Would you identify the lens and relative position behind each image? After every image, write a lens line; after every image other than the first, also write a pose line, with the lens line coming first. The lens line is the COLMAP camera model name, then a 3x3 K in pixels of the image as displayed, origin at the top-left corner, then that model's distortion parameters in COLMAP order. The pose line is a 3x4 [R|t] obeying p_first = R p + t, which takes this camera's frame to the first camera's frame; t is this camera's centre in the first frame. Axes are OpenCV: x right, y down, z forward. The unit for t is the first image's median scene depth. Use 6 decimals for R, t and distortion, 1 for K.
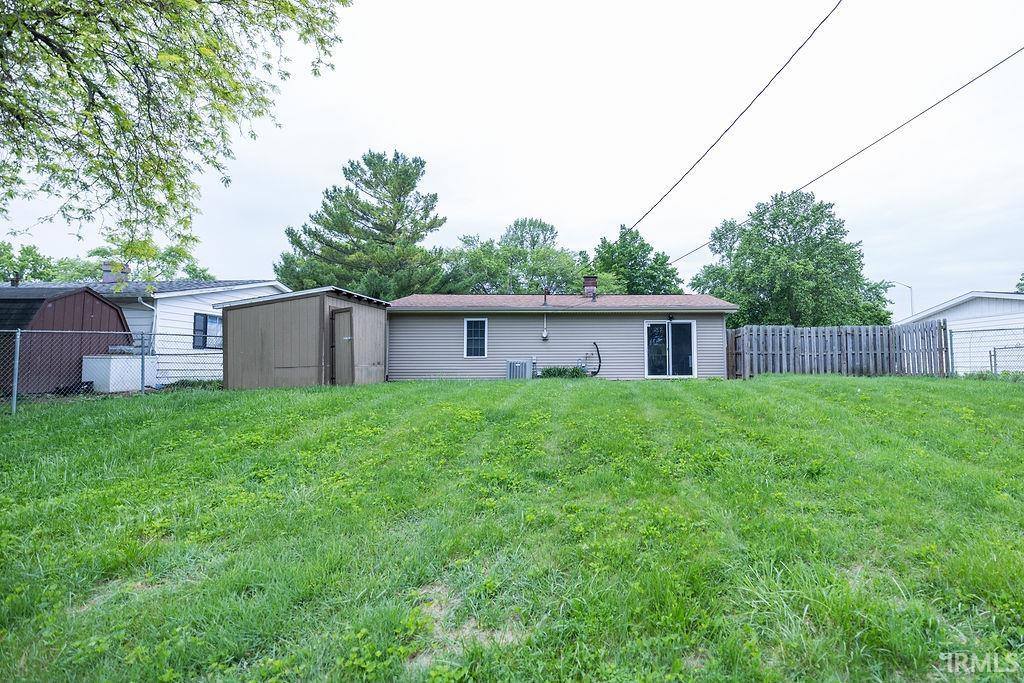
lens RADIAL K [[439.0, 0, 505.0], [0, 439.0, 333.6], [0, 0, 1]] dist [0.001384, 0.000404]
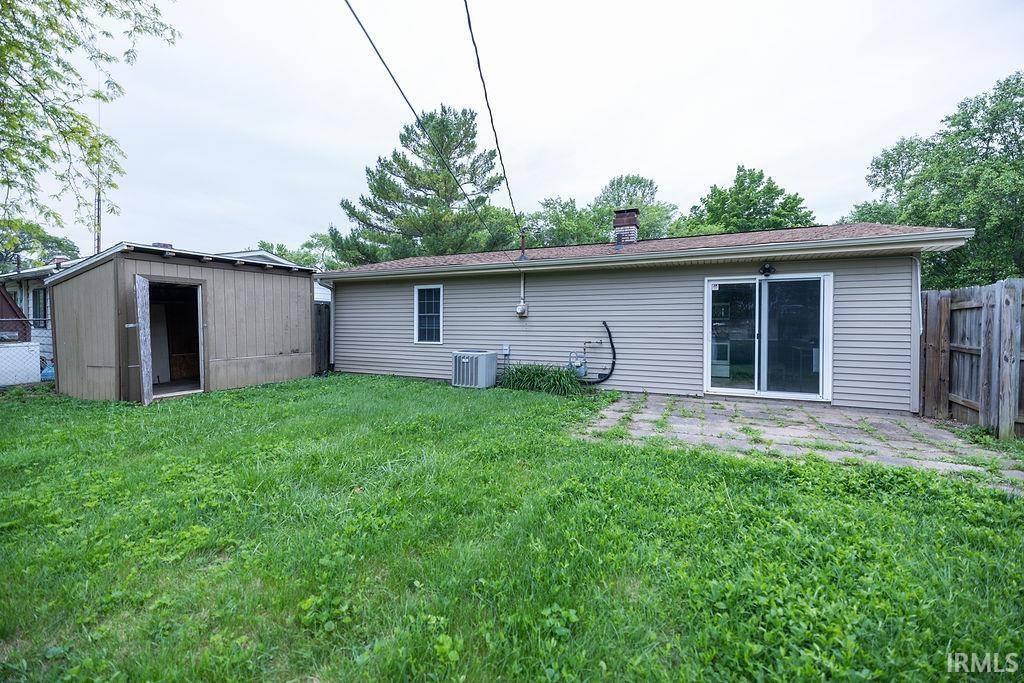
lens RADIAL K [[348.4, 0, 511.1], [0, 348.4, 328.5], [0, 0, 1]] dist [0.016225, -0.003130]
pose [[0.943798, 0.006170, -0.330465, 0.132278], [0.025060, 0.995612, 0.090160, -0.007810], [0.329571, -0.093374, 0.939502, 0.300920]]
